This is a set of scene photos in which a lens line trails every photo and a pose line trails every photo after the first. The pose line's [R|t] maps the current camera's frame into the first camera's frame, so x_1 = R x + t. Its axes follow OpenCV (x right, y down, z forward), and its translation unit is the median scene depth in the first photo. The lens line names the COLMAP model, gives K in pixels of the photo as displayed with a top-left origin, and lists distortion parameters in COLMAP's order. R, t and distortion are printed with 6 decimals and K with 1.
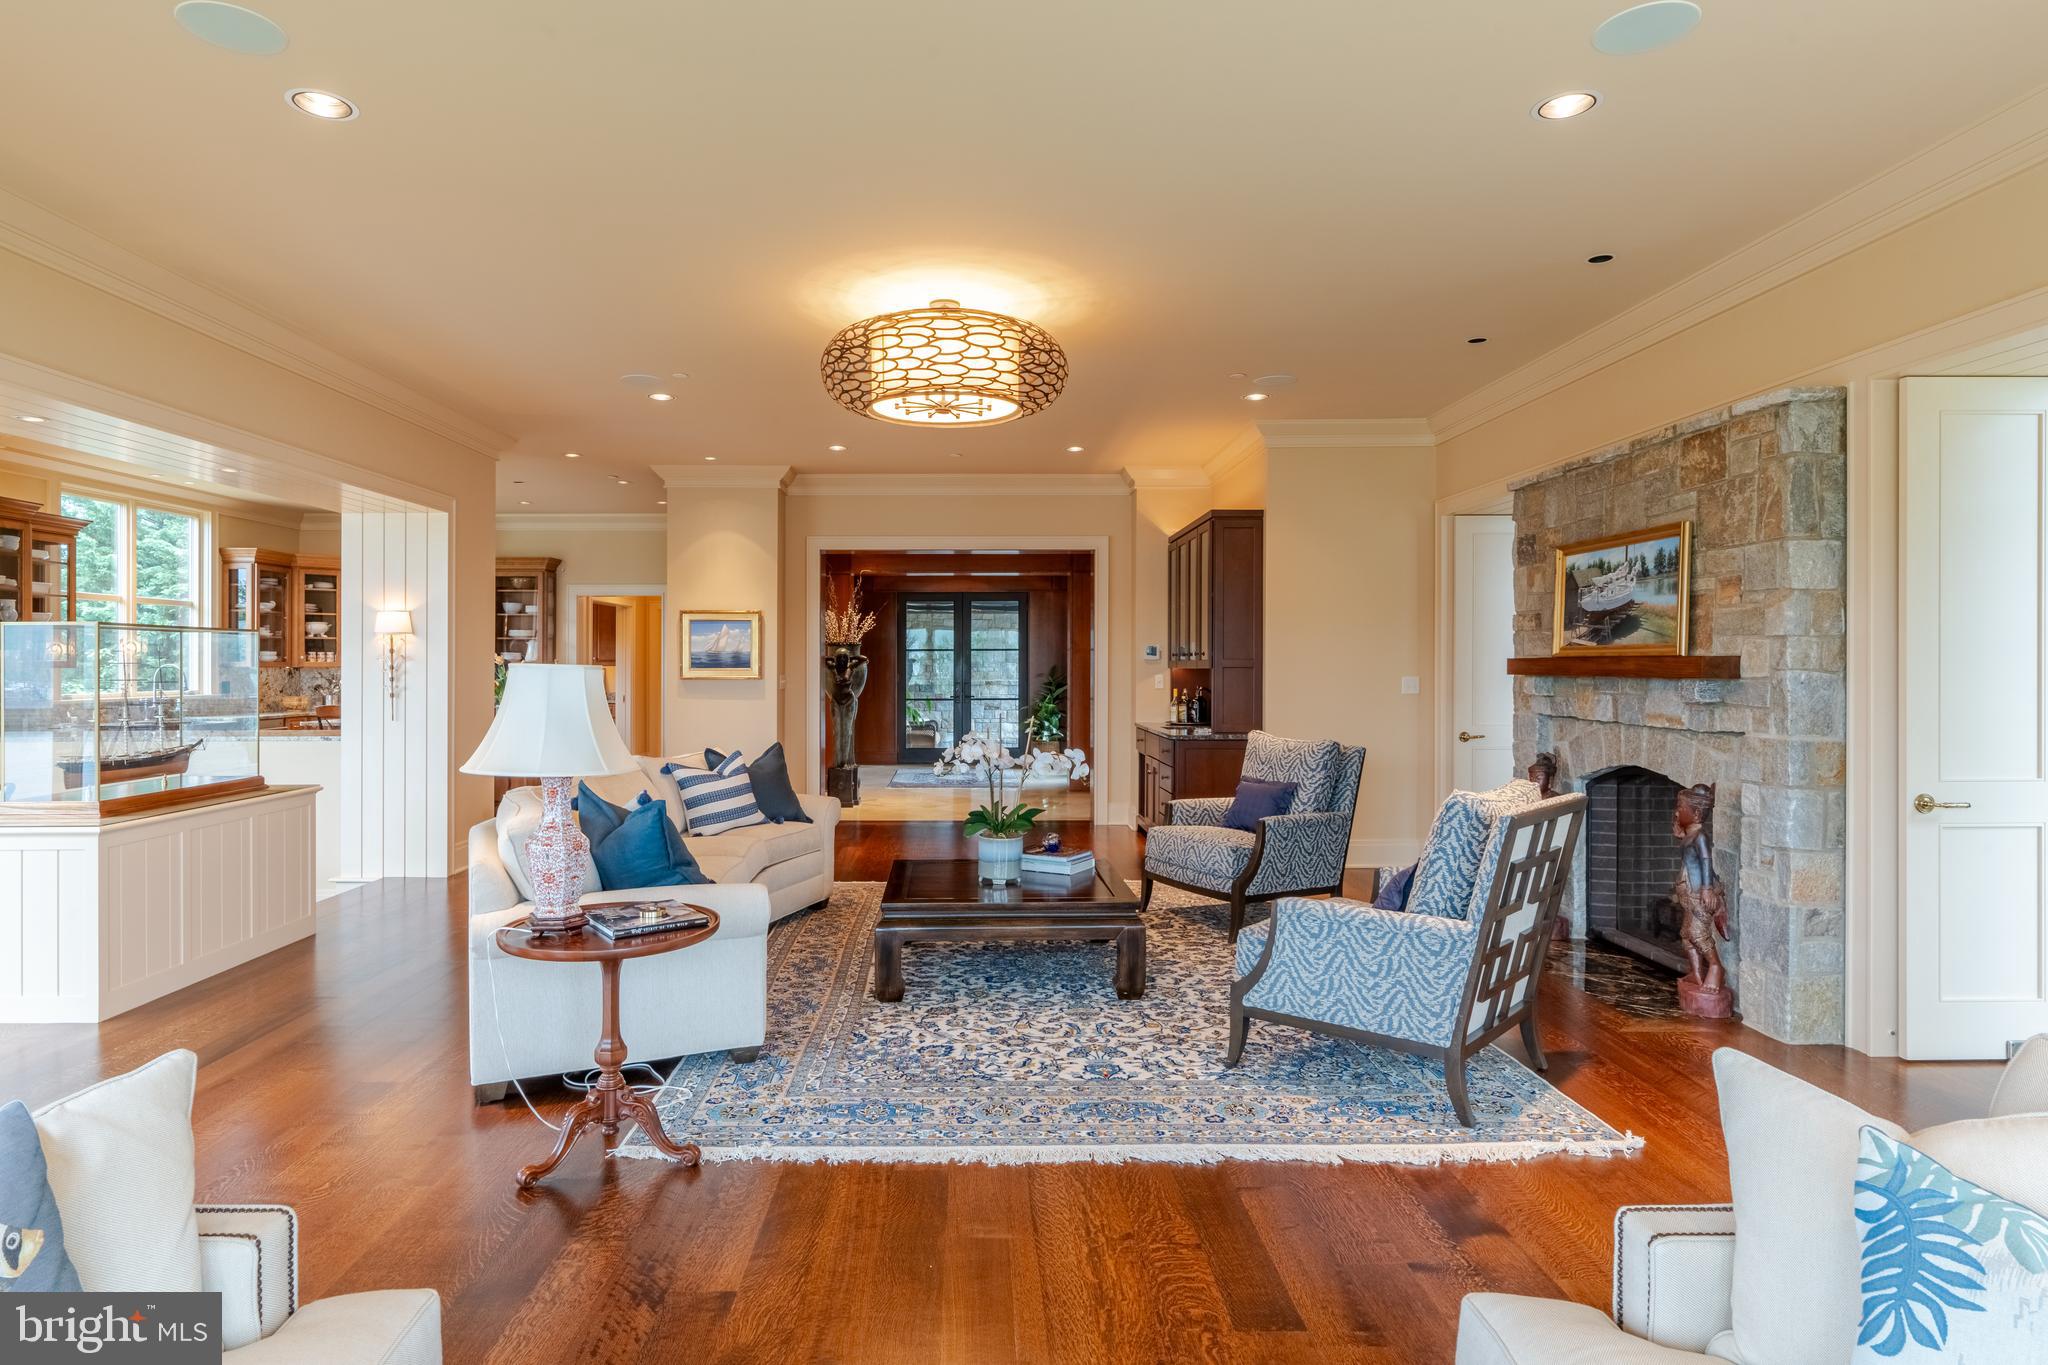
lens RADIAL K [[1128.5, 0, 1008.3], [0, 1128.5, 683.2], [0, 0, 1]] dist [-0.009370, -0.000255]
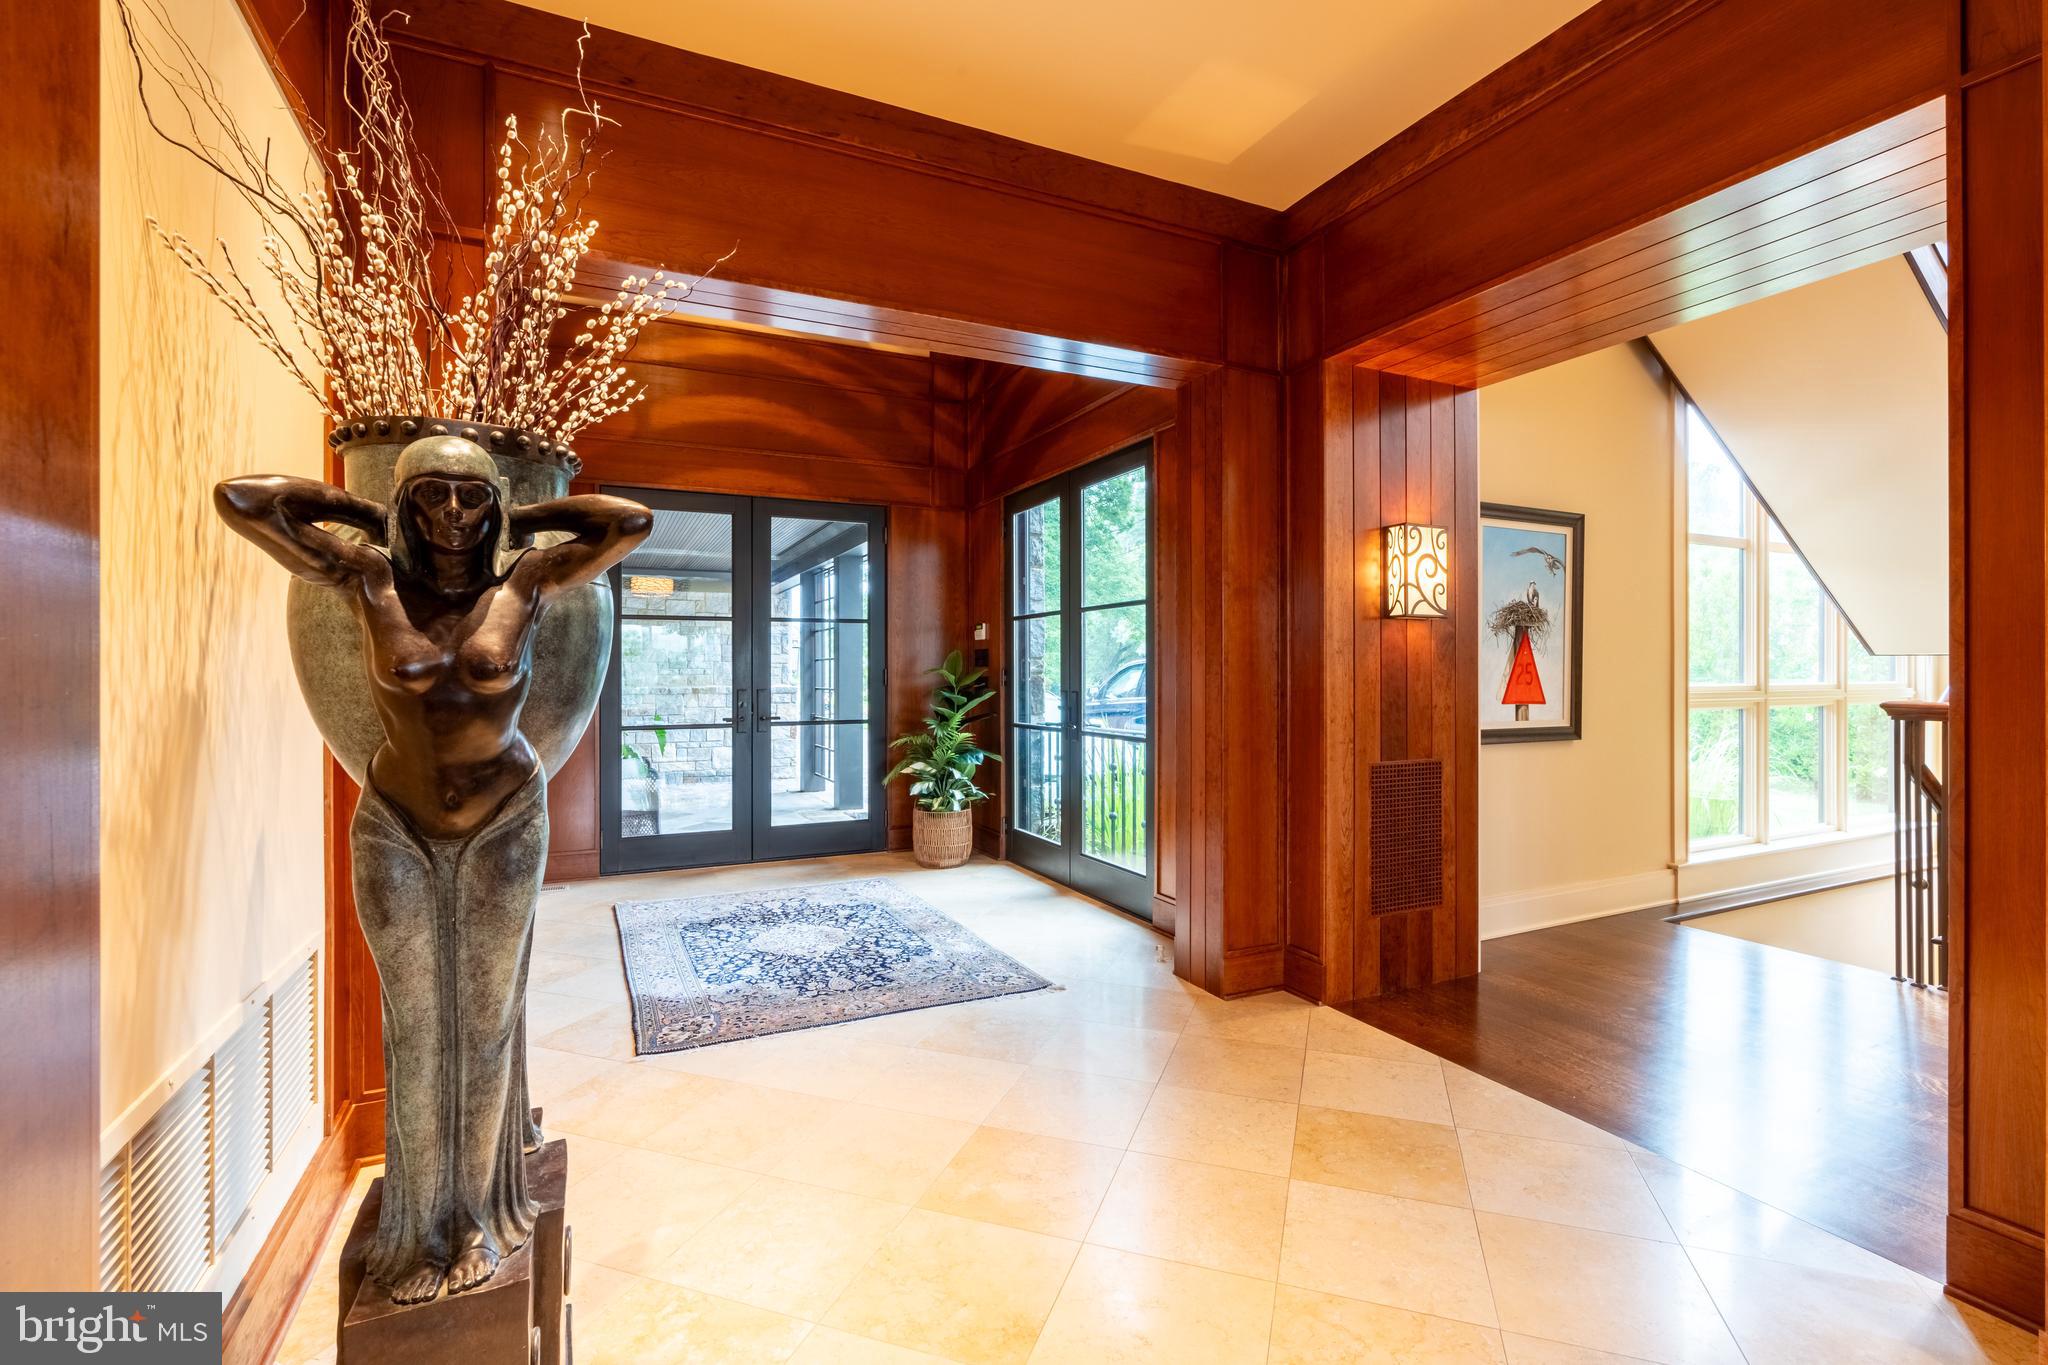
lens RADIAL K [[930.3, 0, 1015.1], [0, 930.3, 678.6], [0, 0, 1]] dist [-0.011718, 0.004043]
pose [[0.925386, -0.002398, 0.379018, -0.277220], [0.007077, 0.999915, -0.010953, 0.000771], [-0.378959, 0.012818, 0.925325, 1.909008]]
